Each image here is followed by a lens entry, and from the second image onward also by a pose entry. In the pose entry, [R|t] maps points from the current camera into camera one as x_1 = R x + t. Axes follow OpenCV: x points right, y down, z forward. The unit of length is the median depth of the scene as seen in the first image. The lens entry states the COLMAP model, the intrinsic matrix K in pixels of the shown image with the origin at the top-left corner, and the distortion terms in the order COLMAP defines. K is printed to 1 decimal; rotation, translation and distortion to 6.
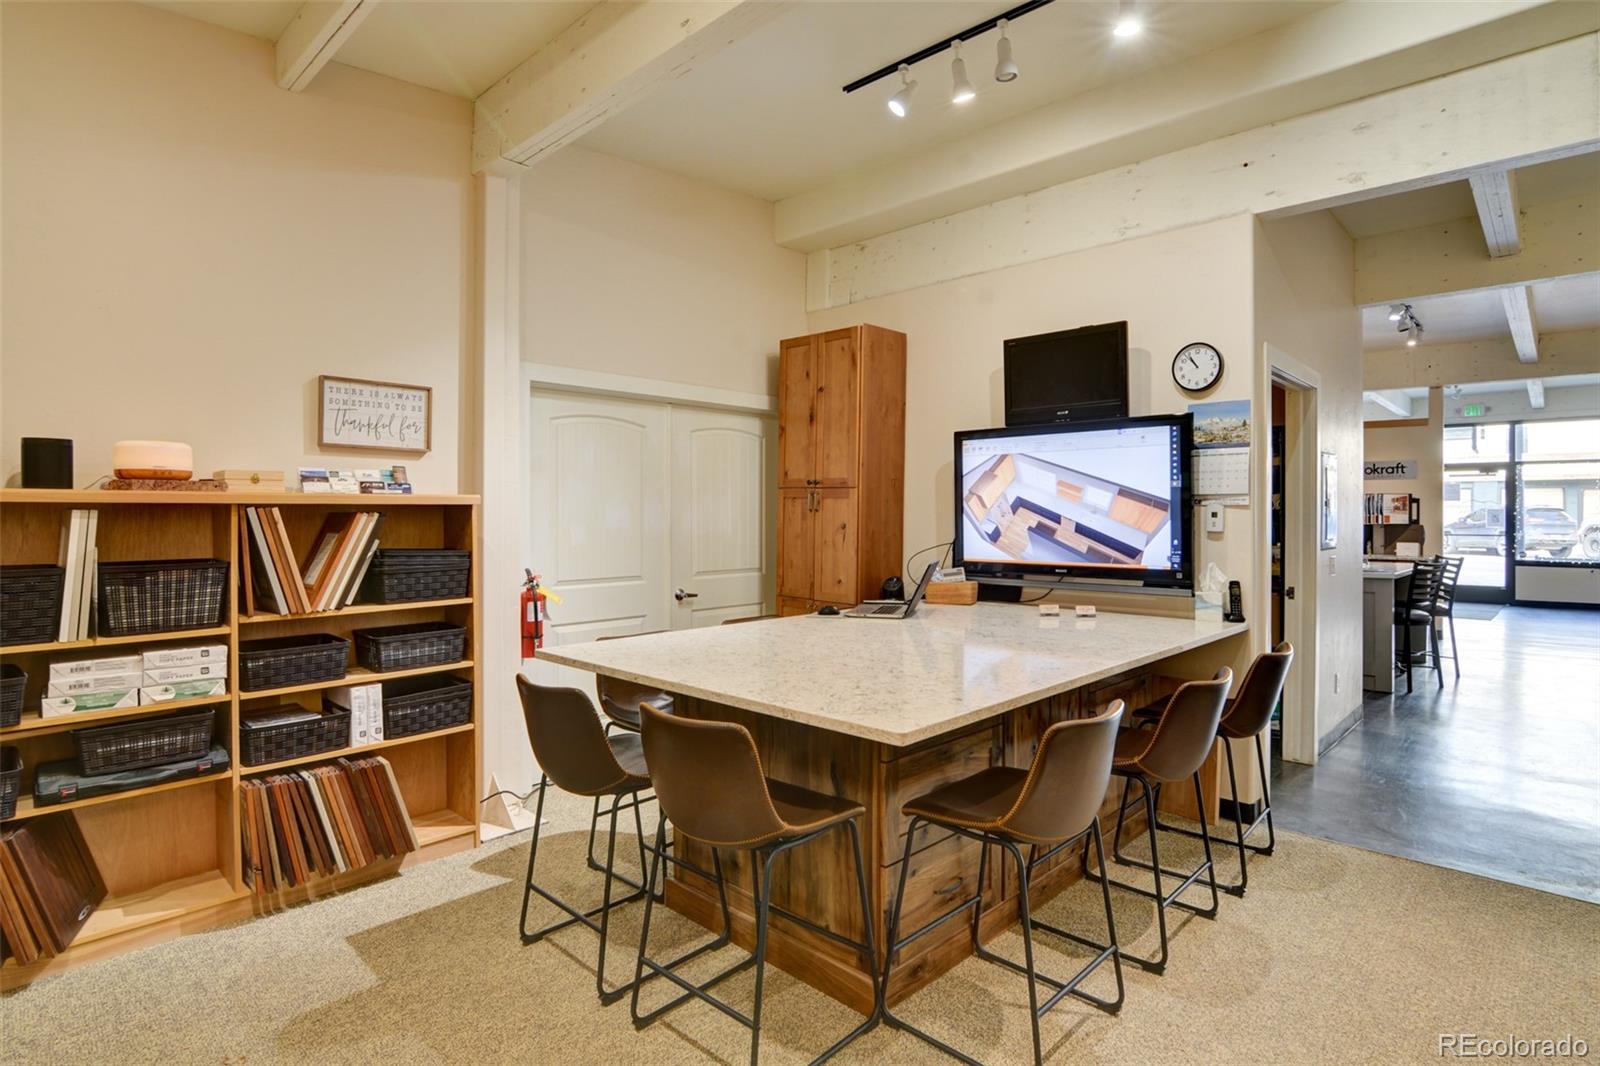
lens RADIAL K [[820.4, 0, 816.9], [0, 820.4, 522.6], [0, 0, 1]] dist [-0.024593, 0.001913]
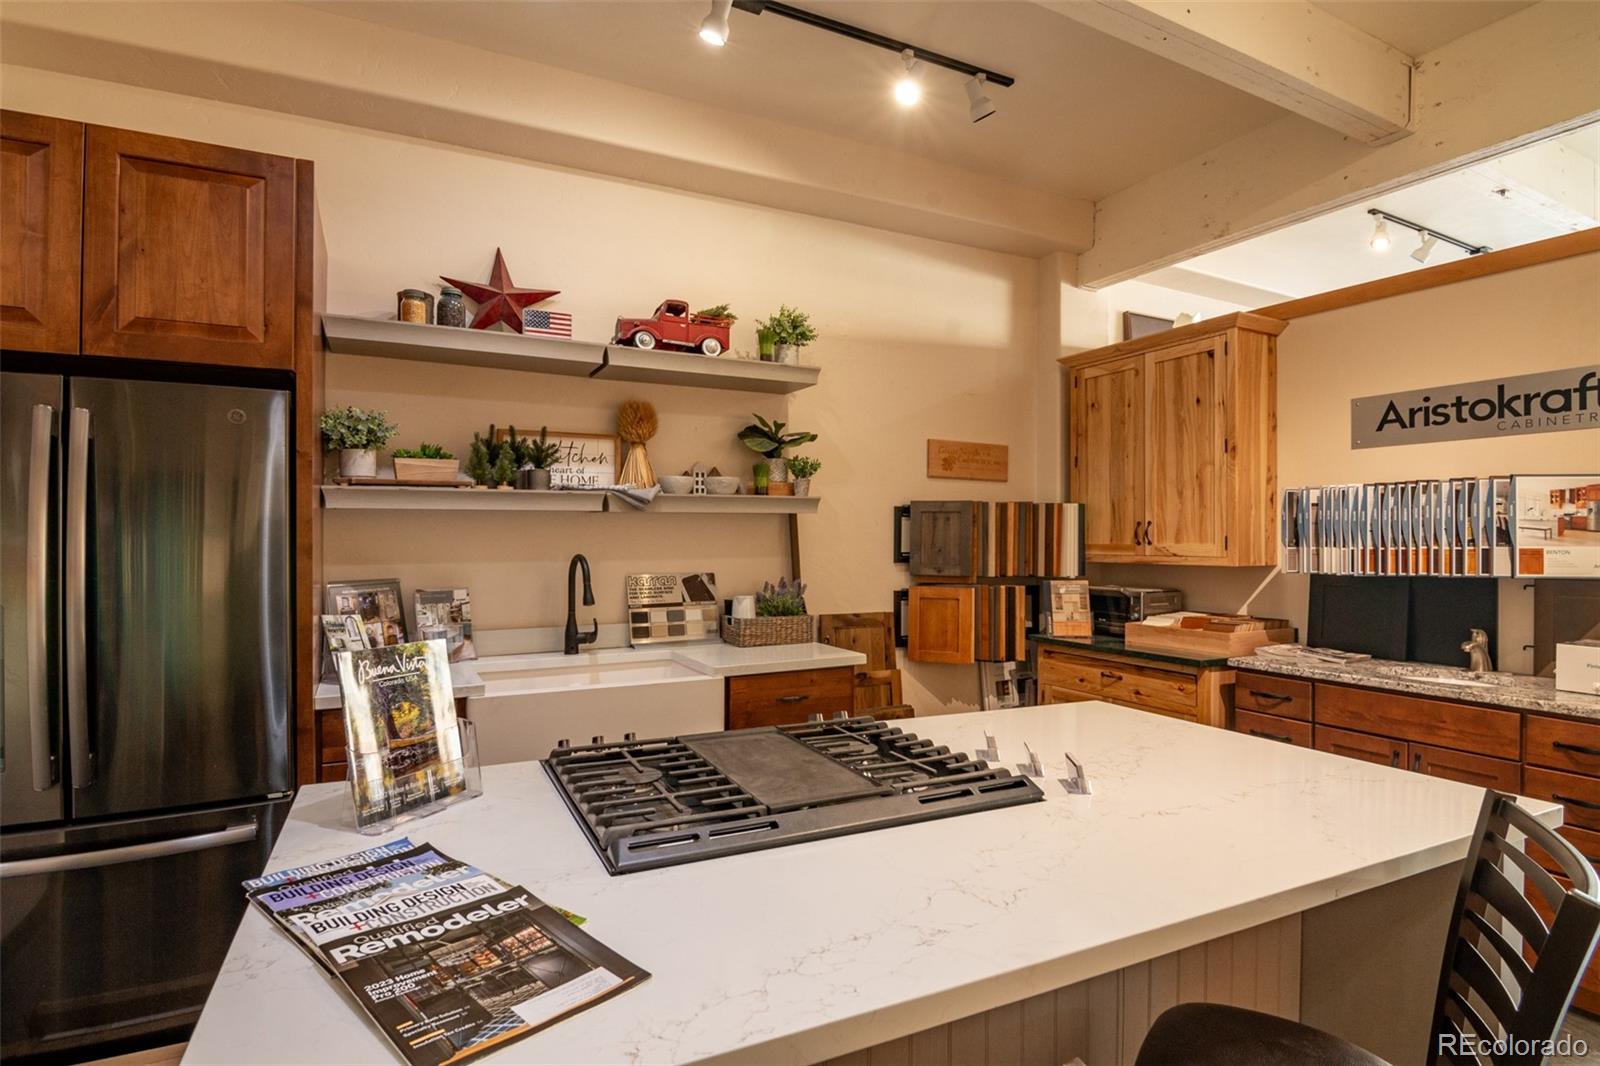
lens RADIAL K [[795.8, 0, 748.2], [0, 795.8, 538.3], [0, 0, 1]] dist [-0.012375, -0.005165]
pose [[0.935572, 0.005338, -0.353095, 0.392137], [-0.009940, 0.999888, -0.011221, -0.004759], [0.352995, 0.014008, 0.935520, 0.461108]]
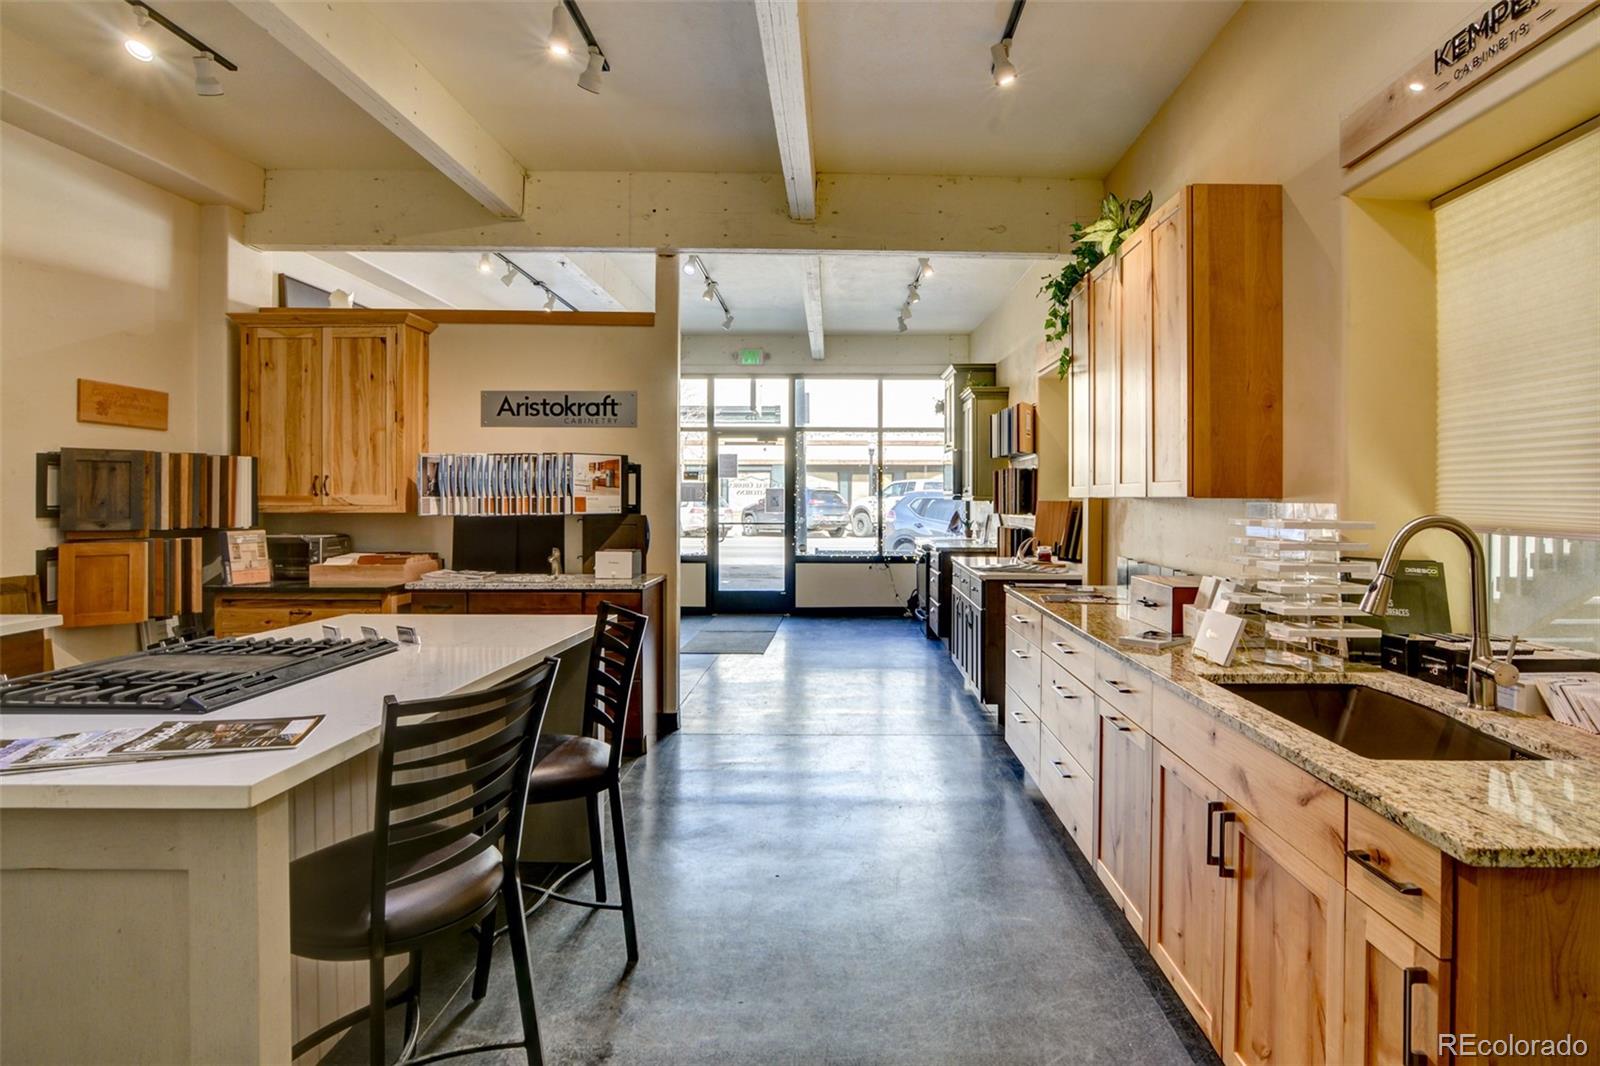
lens RADIAL K [[911.1, 0, 852.1], [0, 911.1, 492.3], [0, 0, 1]] dist [-0.015829, 0.005235]
pose [[0.721577, 0.005647, 0.692311, 0.318608], [0.003669, 0.999922, -0.011980, -0.003175], [-0.692325, 0.011184, 0.721499, 0.352208]]
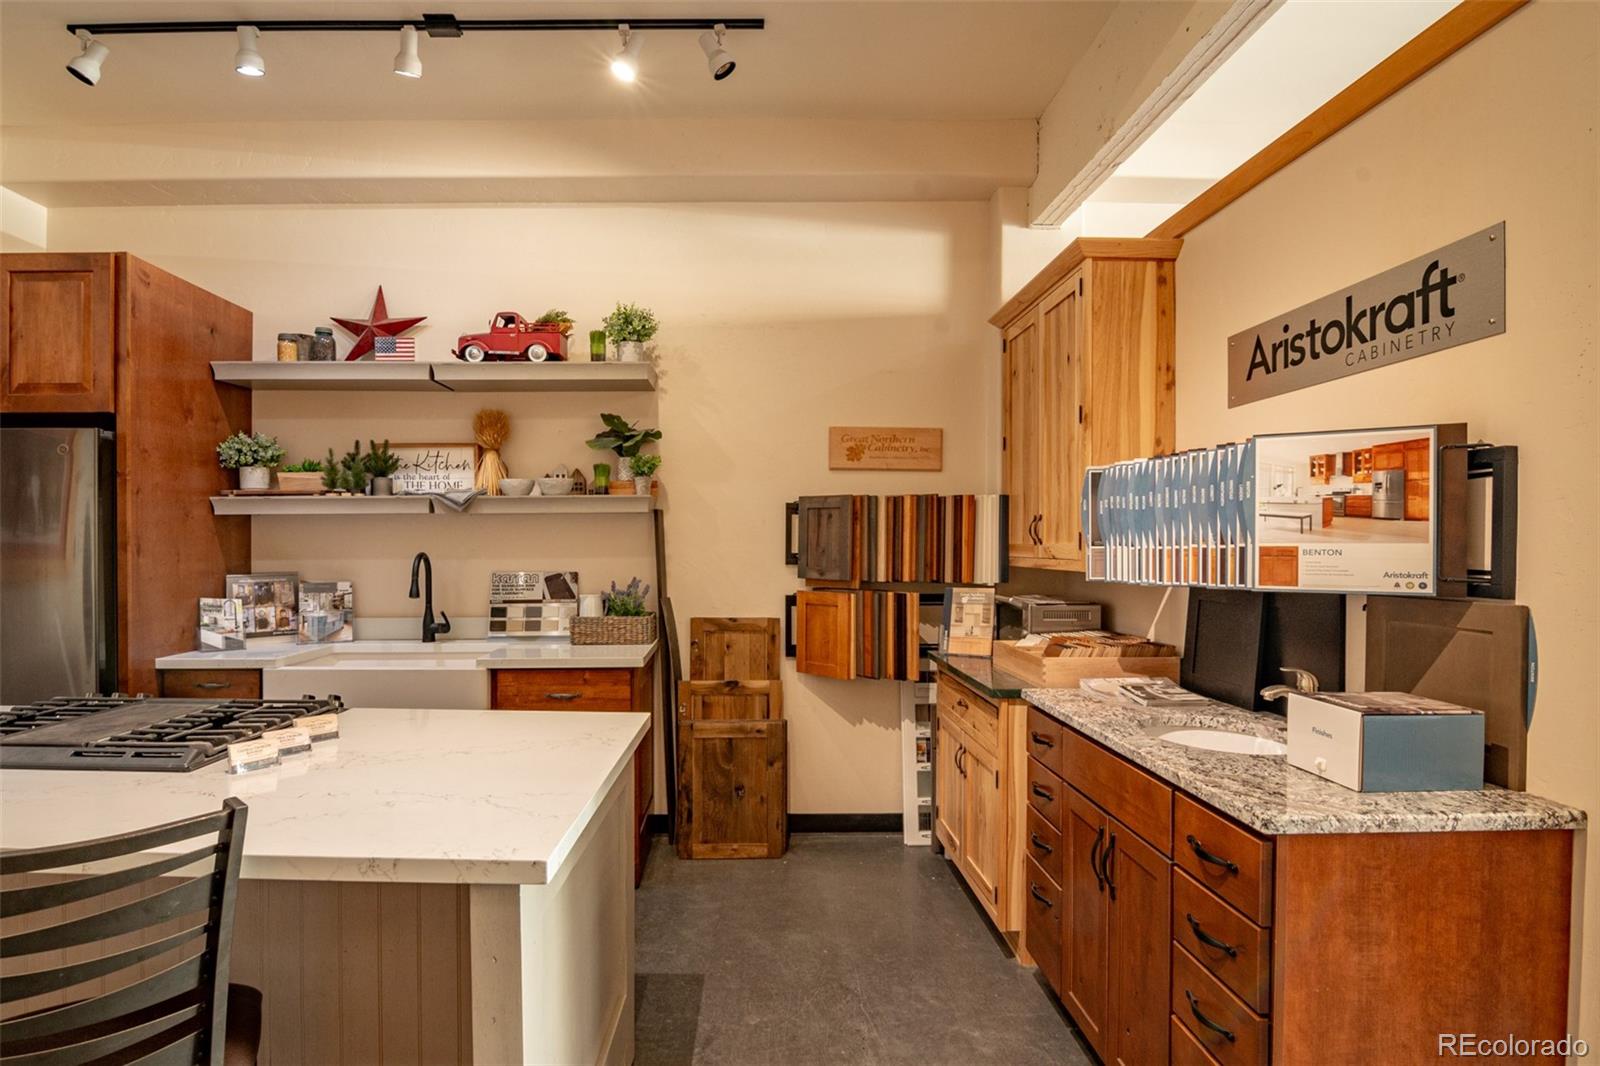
lens RADIAL K [[823.9, 0, 753.5], [0, 823.9, 551.6], [0, 0, 1]] dist [-0.015672, -0.007643]
pose [[0.697661, 0.011852, -0.716330, 0.549737], [-0.012636, 0.999911, 0.004237, -0.005033], [0.716317, 0.006096, 0.697748, 0.563718]]
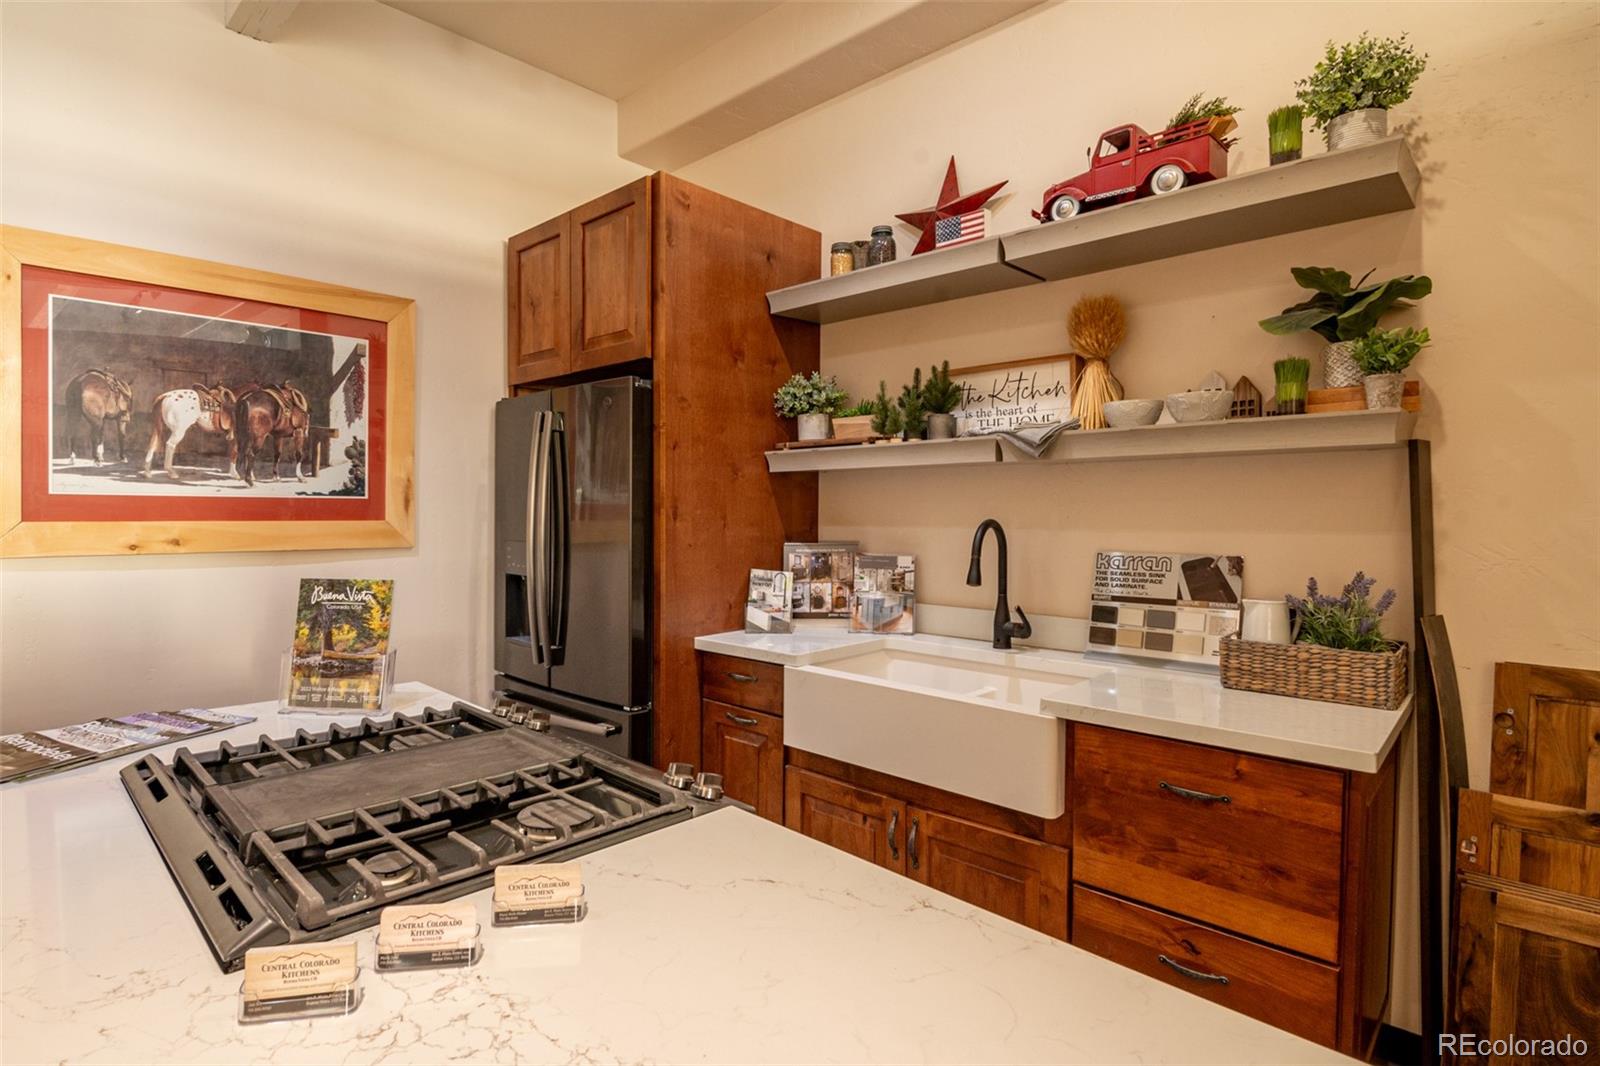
lens RADIAL K [[823.9, 0, 774.9], [0, 823.9, 527.0], [0, 0, 1]] dist [-0.015672, -0.007643]
pose [[-0.001228, 0.031396, -0.999506, 0.456260], [-0.015067, 0.999393, 0.031411, -0.005670], [0.999886, 0.015099, -0.000754, 0.633129]]
